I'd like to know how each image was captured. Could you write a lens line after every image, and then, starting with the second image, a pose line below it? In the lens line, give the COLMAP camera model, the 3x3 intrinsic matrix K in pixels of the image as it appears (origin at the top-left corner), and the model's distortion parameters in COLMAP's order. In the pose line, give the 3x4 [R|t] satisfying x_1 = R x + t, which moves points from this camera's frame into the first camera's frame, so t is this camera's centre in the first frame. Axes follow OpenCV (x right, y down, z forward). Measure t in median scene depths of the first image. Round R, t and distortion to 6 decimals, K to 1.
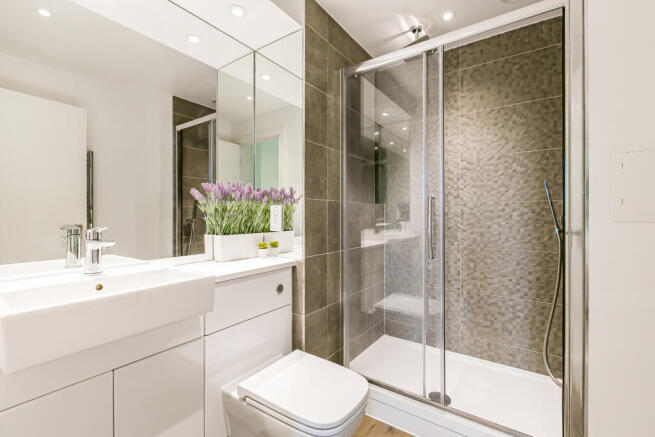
lens RADIAL K [[288.1, 0, 327.5], [0, 288.1, 218.5], [0, 0, 1]] dist [0.000195, 0.000085]
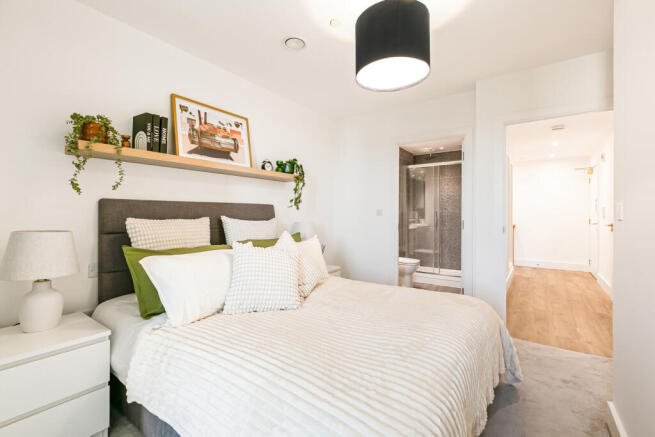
lens RADIAL K [[288.1, 0, 327.5], [0, 288.1, 218.5], [0, 0, 1]] dist [0.000195, 0.000085]
pose [[0.999649, 0.000138, -0.026505, -0.557831], [0.000093, 0.999962, 0.008701, -0.014814], [0.026505, -0.008700, 0.999611, -1.644402]]
